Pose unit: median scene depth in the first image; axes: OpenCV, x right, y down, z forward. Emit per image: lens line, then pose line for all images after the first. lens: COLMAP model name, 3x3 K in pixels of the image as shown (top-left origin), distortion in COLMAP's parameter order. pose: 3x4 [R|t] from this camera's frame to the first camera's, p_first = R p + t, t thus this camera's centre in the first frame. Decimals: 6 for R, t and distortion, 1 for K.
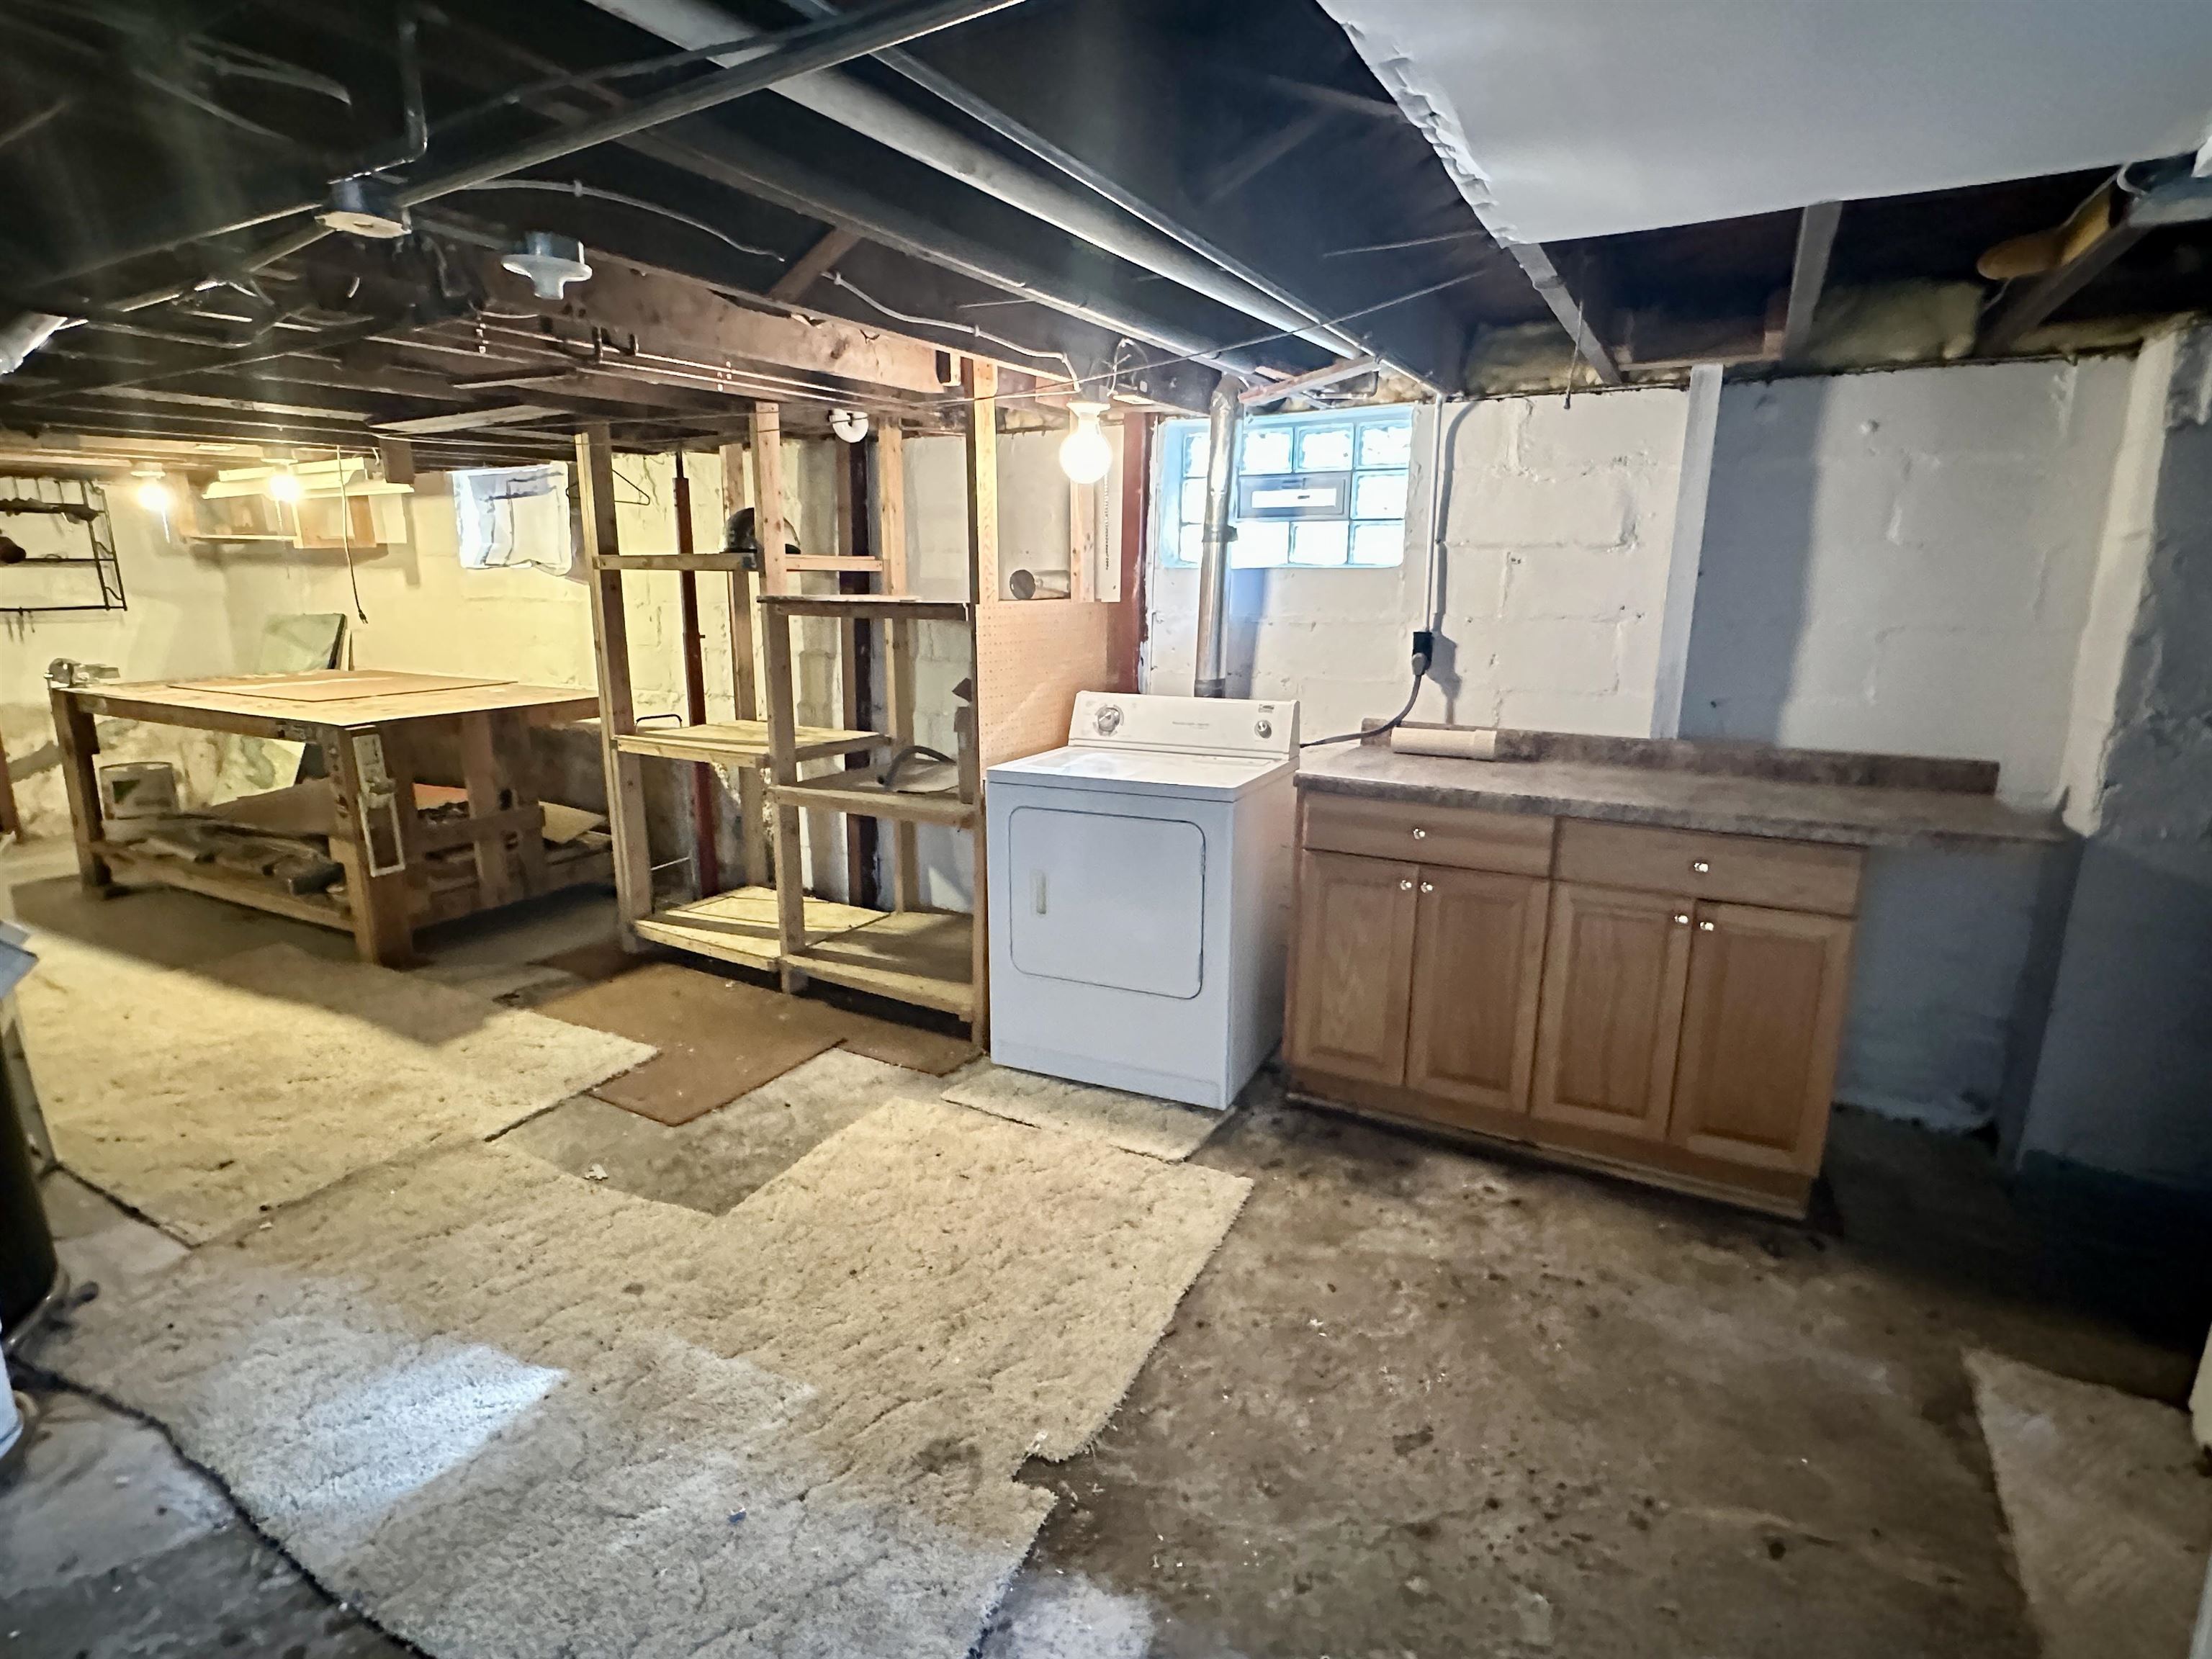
lens RADIAL K [[1118.3, 0, 1124.6], [0, 1118.3, 843.5], [0, 0, 1]] dist [0.005807, 0.000397]
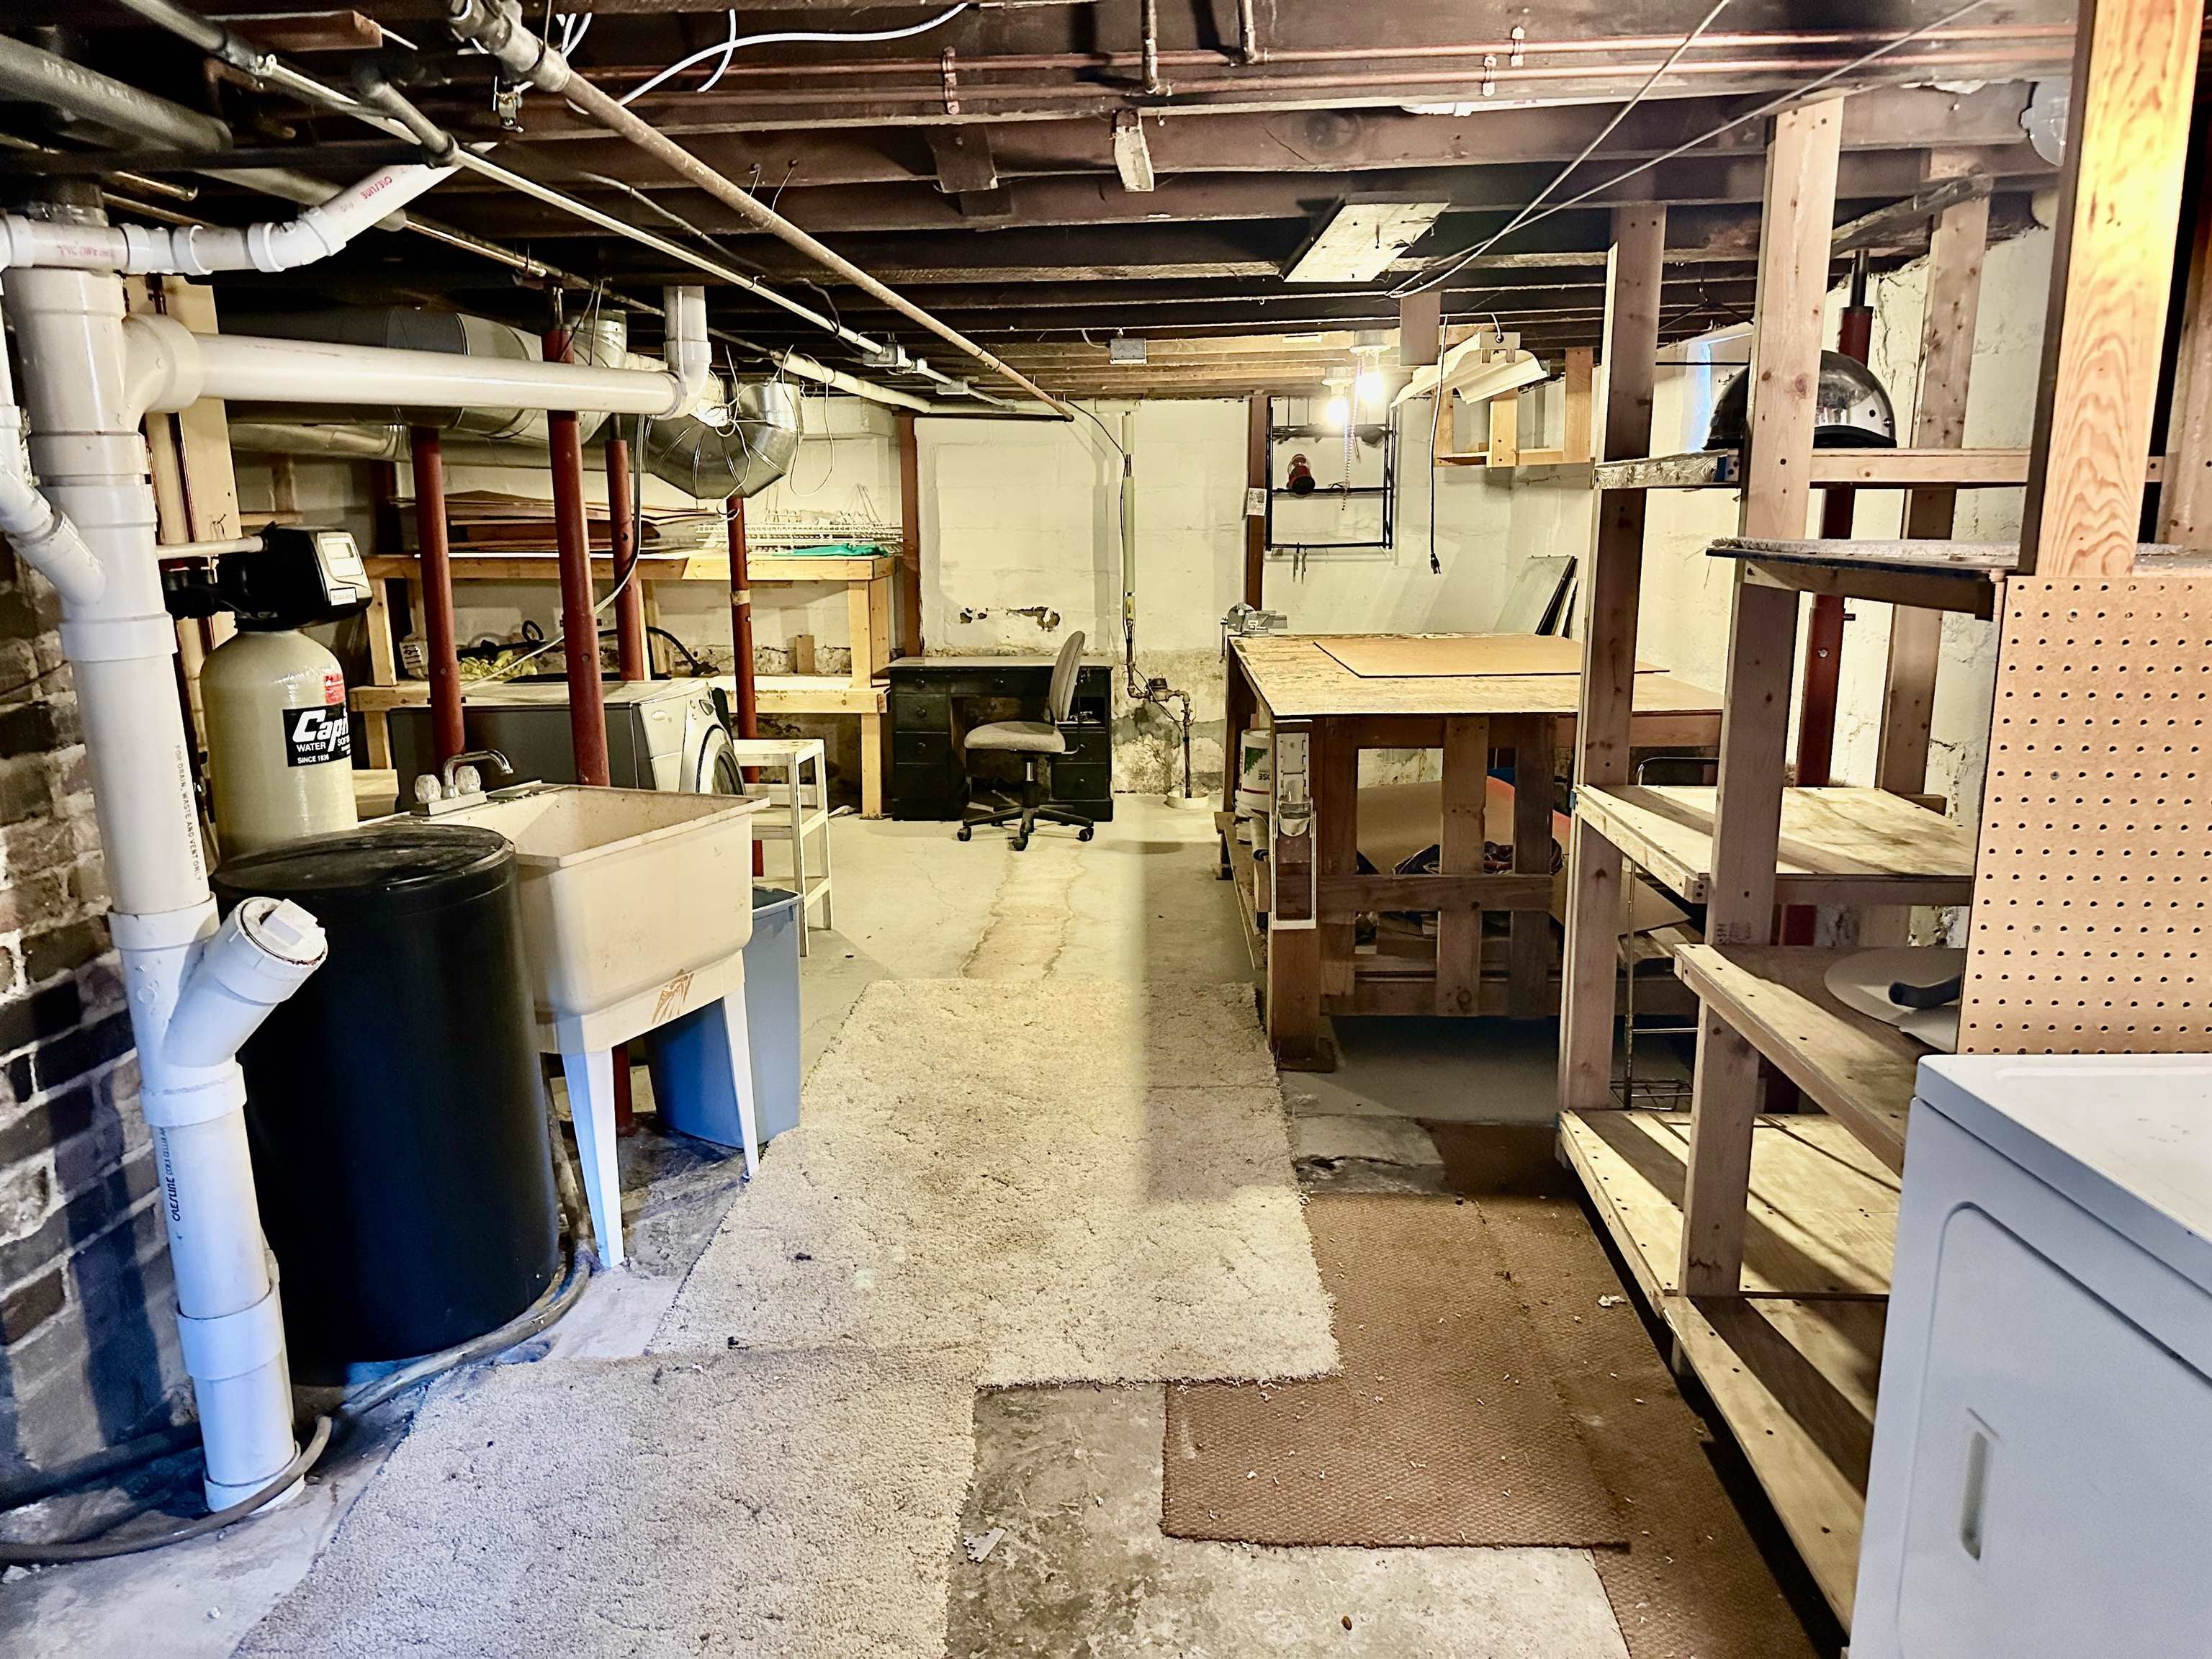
lens RADIAL K [[1560.5, 0, 1123.5], [0, 1560.5, 828.6], [0, 0, 1]] dist [0.056888, -0.071652]
pose [[0.444377, 0.176293, -0.878322, 0.146017], [-0.202707, 0.974804, 0.093101, -0.108913], [0.872605, 0.136670, 0.468916, 0.466233]]
